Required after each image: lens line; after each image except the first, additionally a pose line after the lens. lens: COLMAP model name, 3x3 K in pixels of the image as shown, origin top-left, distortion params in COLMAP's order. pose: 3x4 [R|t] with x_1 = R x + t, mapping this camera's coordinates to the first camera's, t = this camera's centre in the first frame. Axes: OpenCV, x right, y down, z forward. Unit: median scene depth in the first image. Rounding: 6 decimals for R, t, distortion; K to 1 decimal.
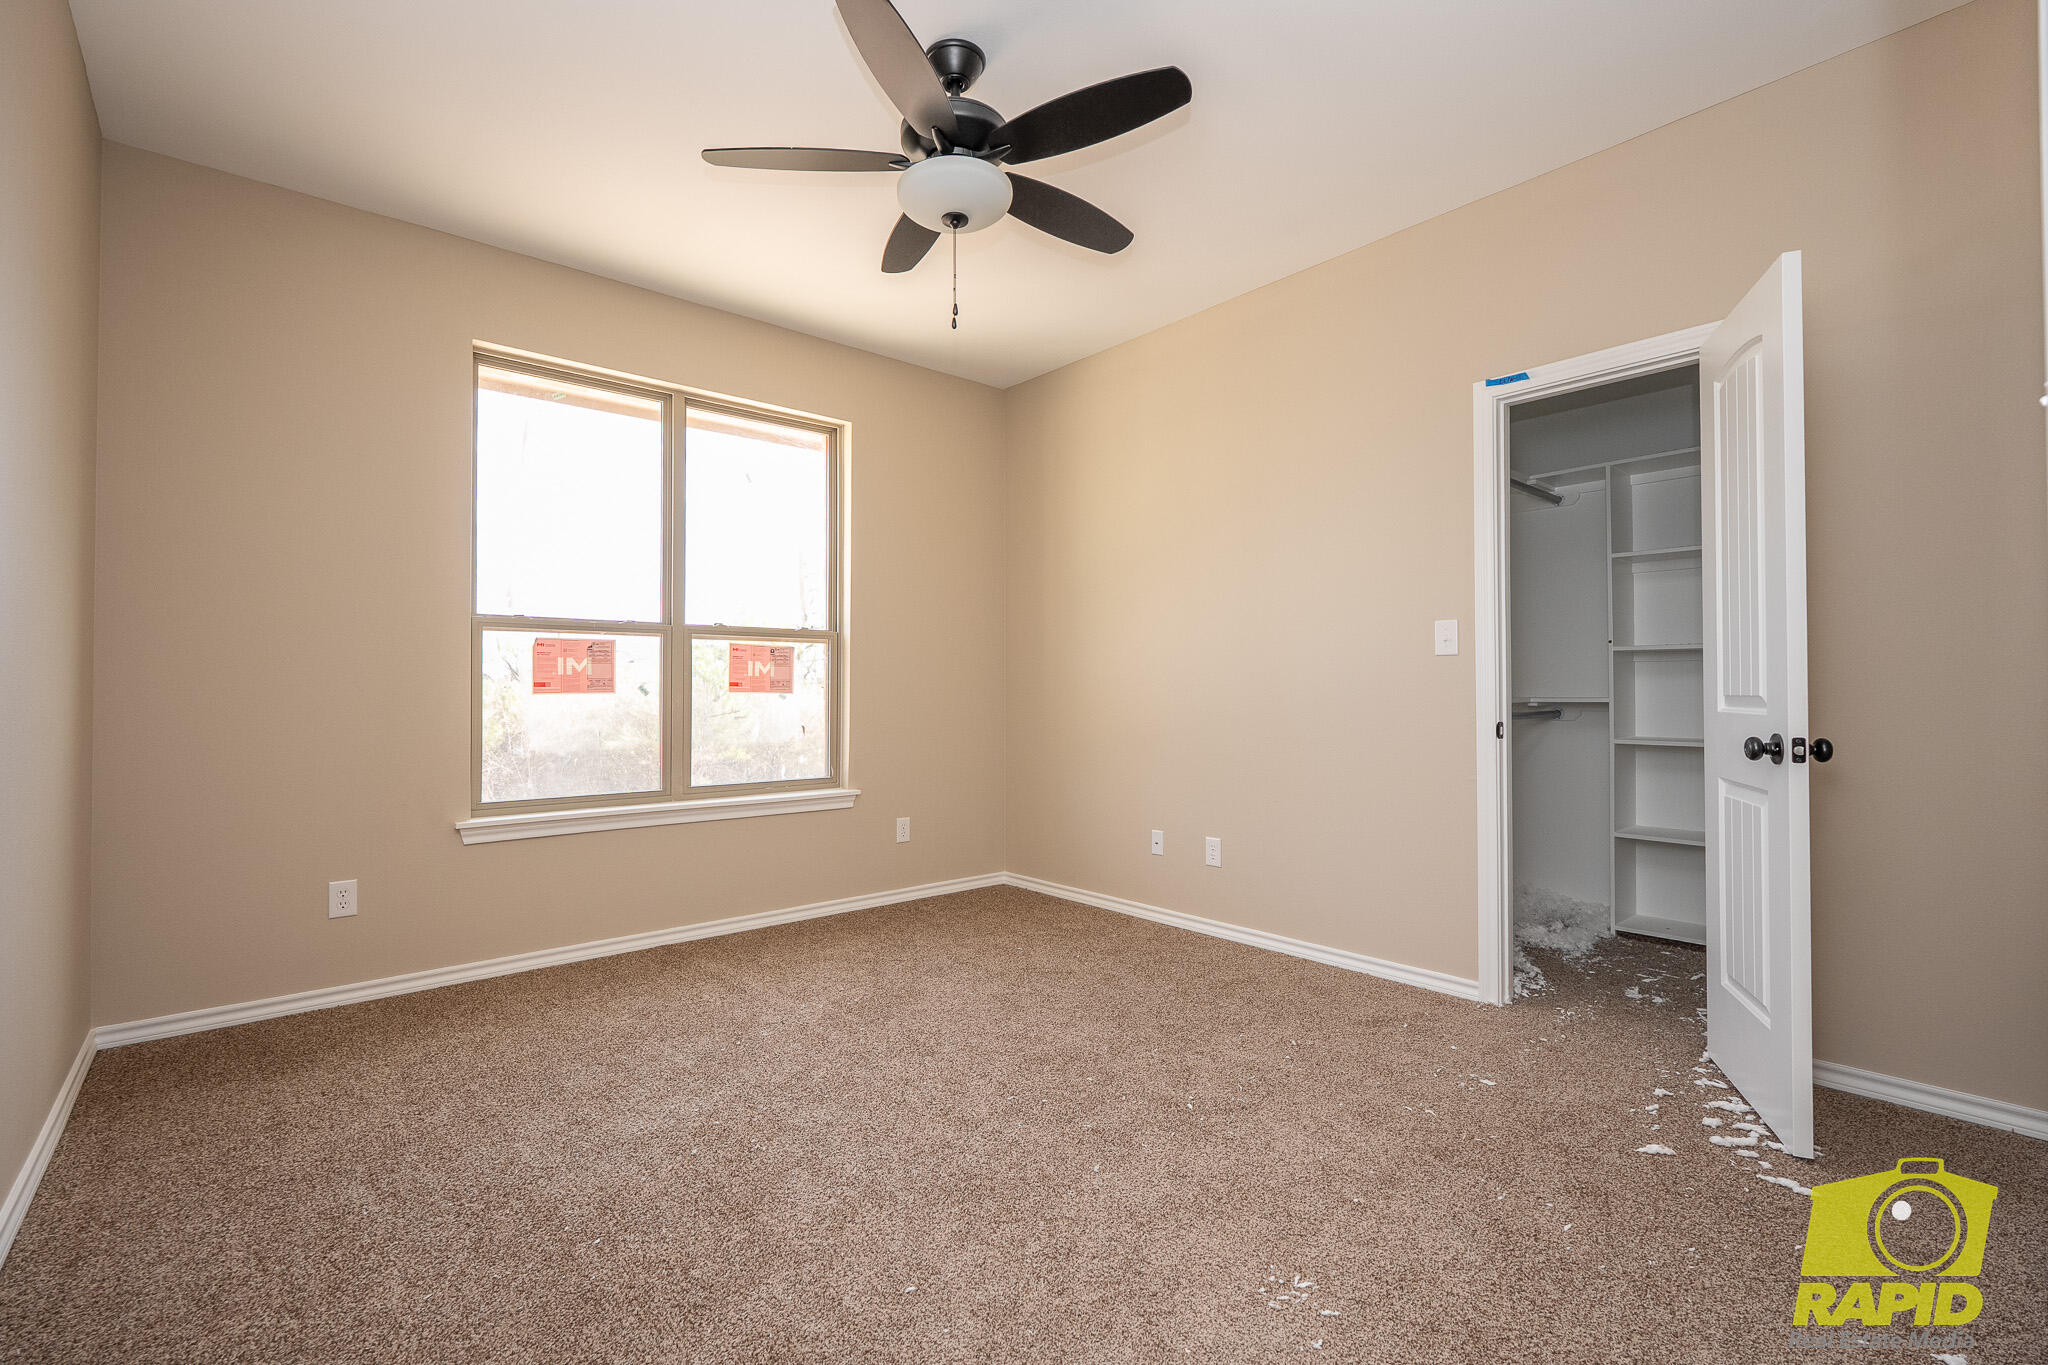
lens RADIAL K [[898.6, 0, 986.7], [0, 898.6, 671.8], [0, 0, 1]] dist [0.016018, 0.000024]
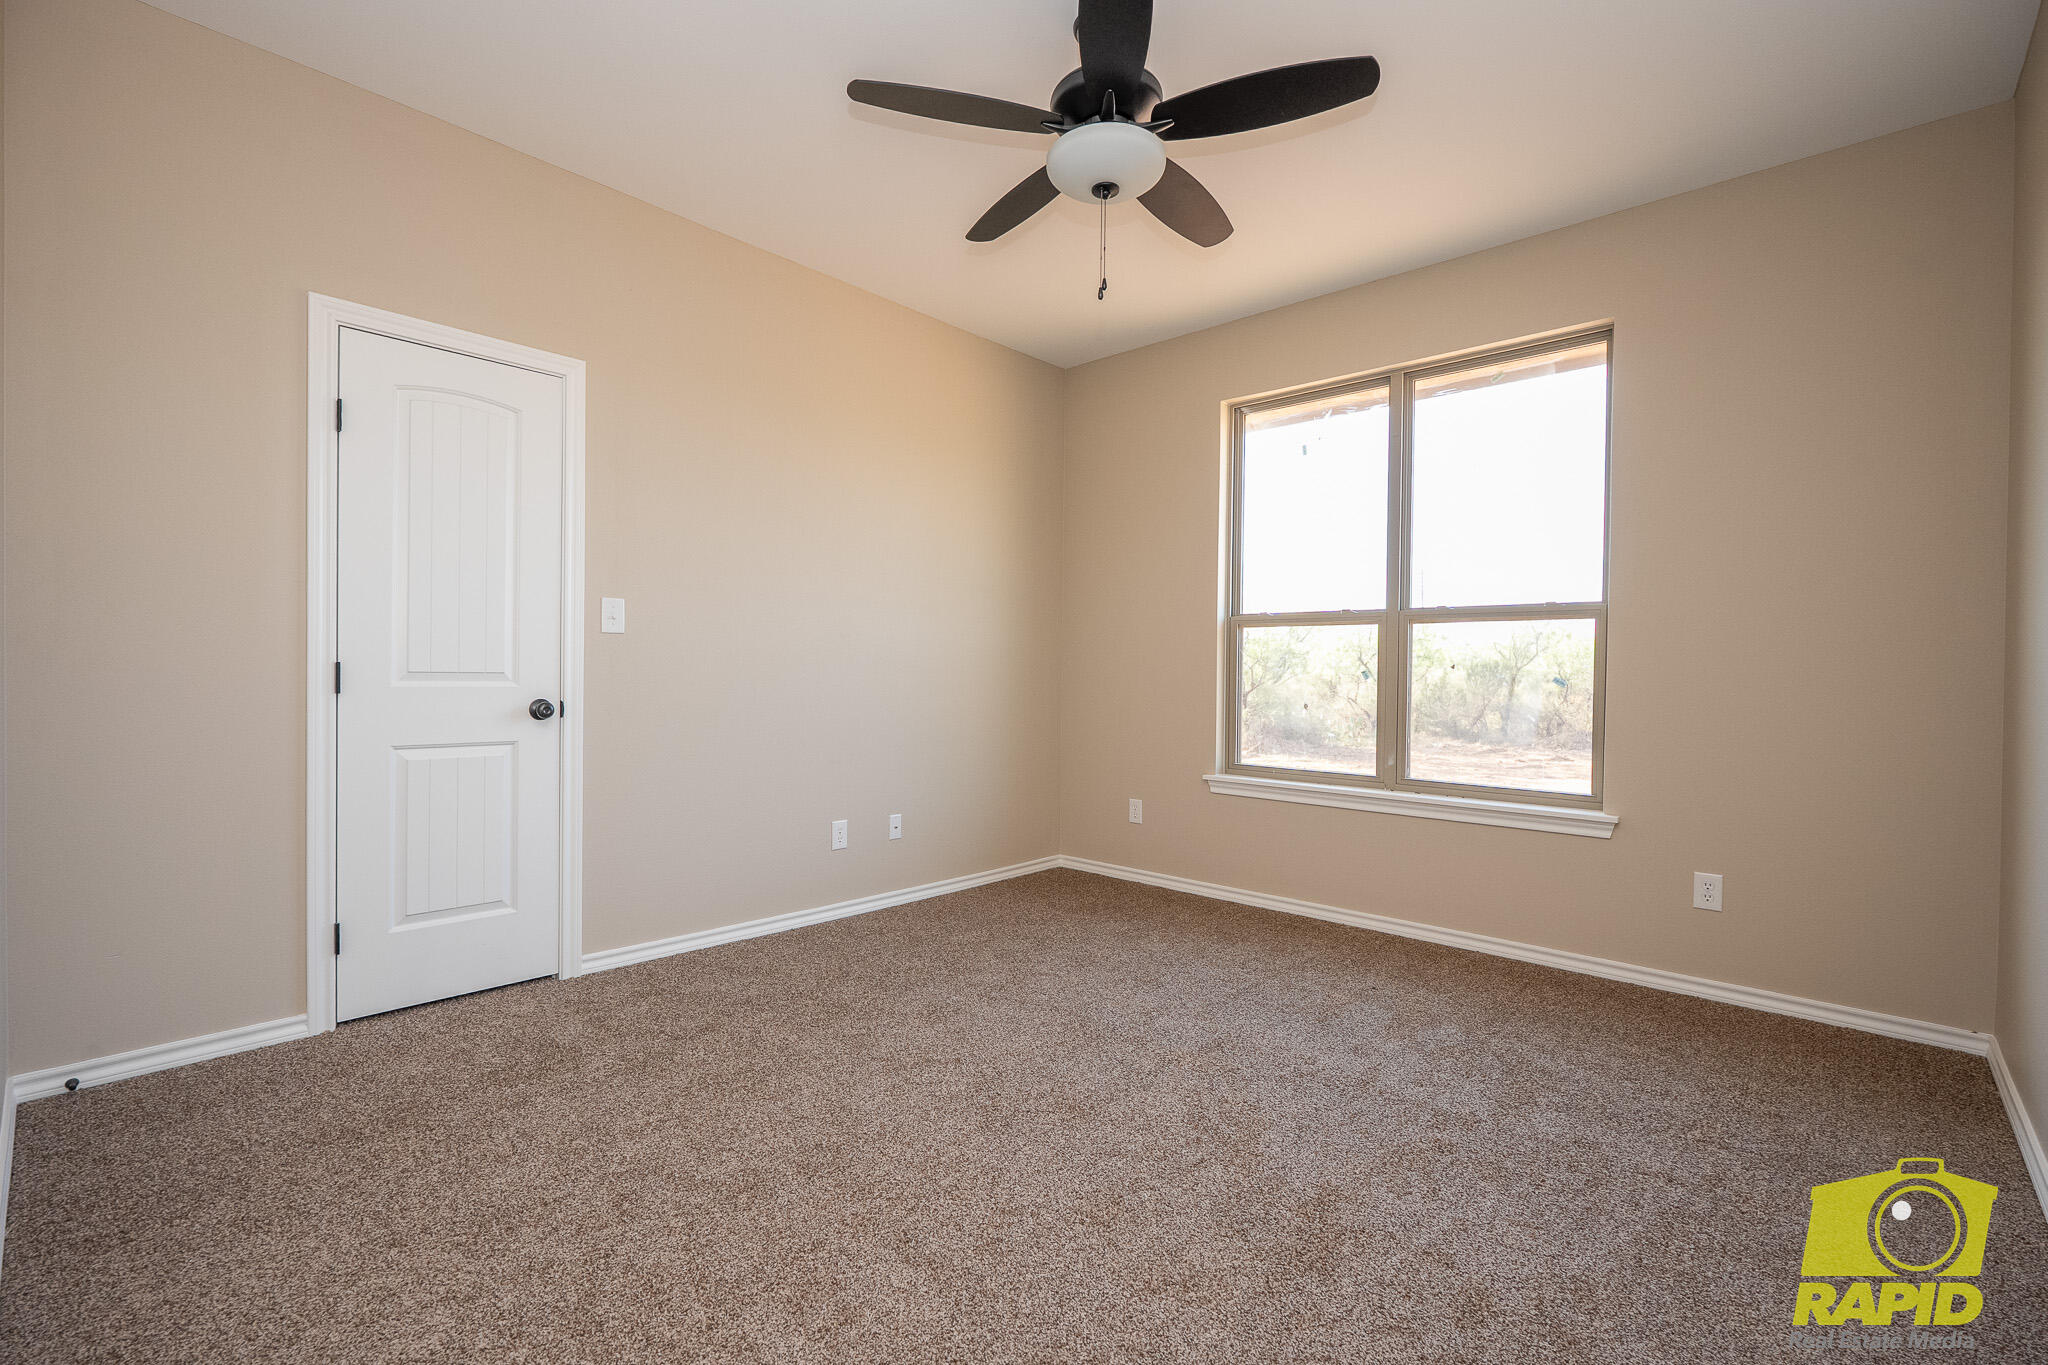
lens RADIAL K [[896.2, 0, 1024.0], [0, 896.2, 682.5], [0, 0, 1]] dist [-0.001666, -0.000214]
pose [[0.142746, 0.014145, -0.989658, 0.561059], [0.006045, 0.999867, 0.015162, 0.009295], [0.989741, -0.008147, 0.142642, 0.465307]]
